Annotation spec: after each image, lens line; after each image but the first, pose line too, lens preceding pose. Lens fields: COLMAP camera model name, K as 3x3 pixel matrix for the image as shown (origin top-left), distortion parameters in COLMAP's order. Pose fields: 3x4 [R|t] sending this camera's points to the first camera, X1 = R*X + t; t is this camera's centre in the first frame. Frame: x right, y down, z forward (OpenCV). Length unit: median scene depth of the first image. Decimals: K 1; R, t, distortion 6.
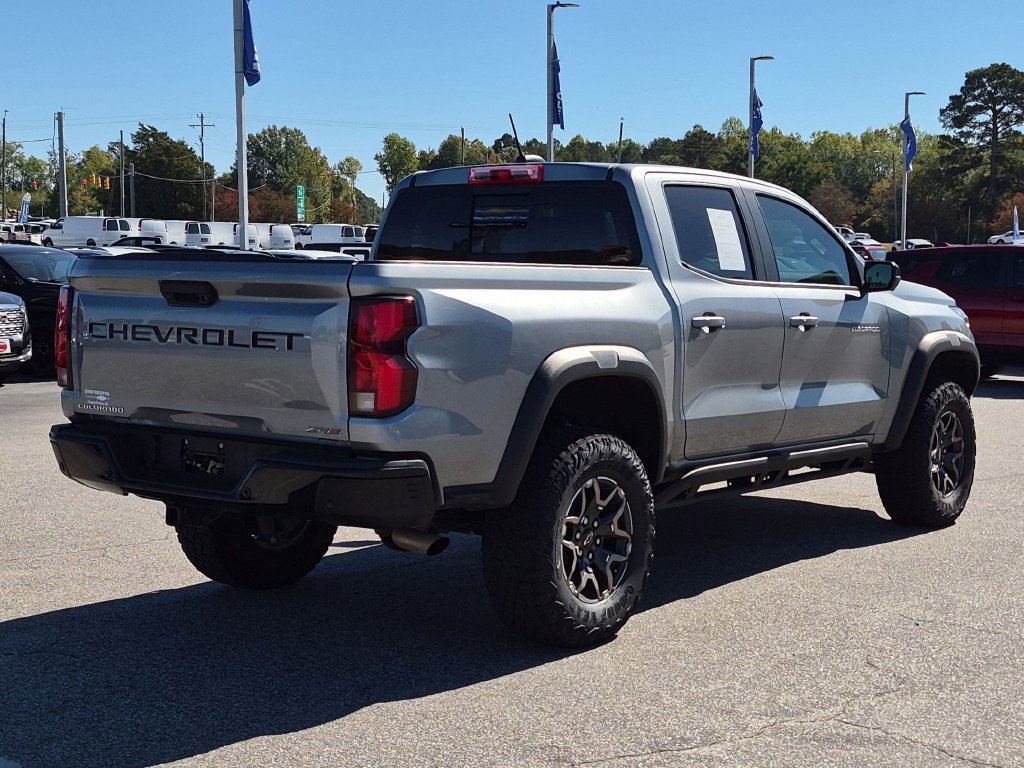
lens RADIAL K [[1525.5, 0, 512.0], [0, 1525.5, 384.0], [0, 0, 1]] dist [0.173834, -0.153517]
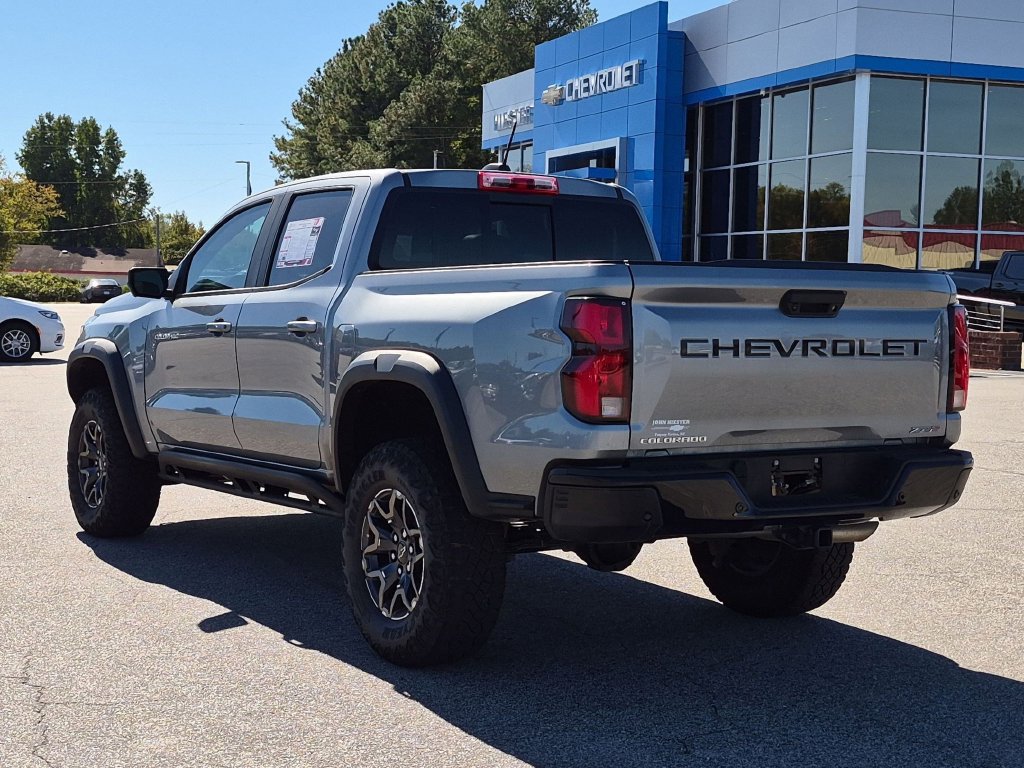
lens RADIAL K [[1525.5, 0, 512.0], [0, 1525.5, 384.0], [0, 0, 1]] dist [0.173834, -0.153517]
pose [[0.332832, -0.052339, 0.941532, -1.175489], [0.061975, 0.997514, 0.033543, -0.052948], [-0.940947, 0.047188, 0.335248, 0.862647]]
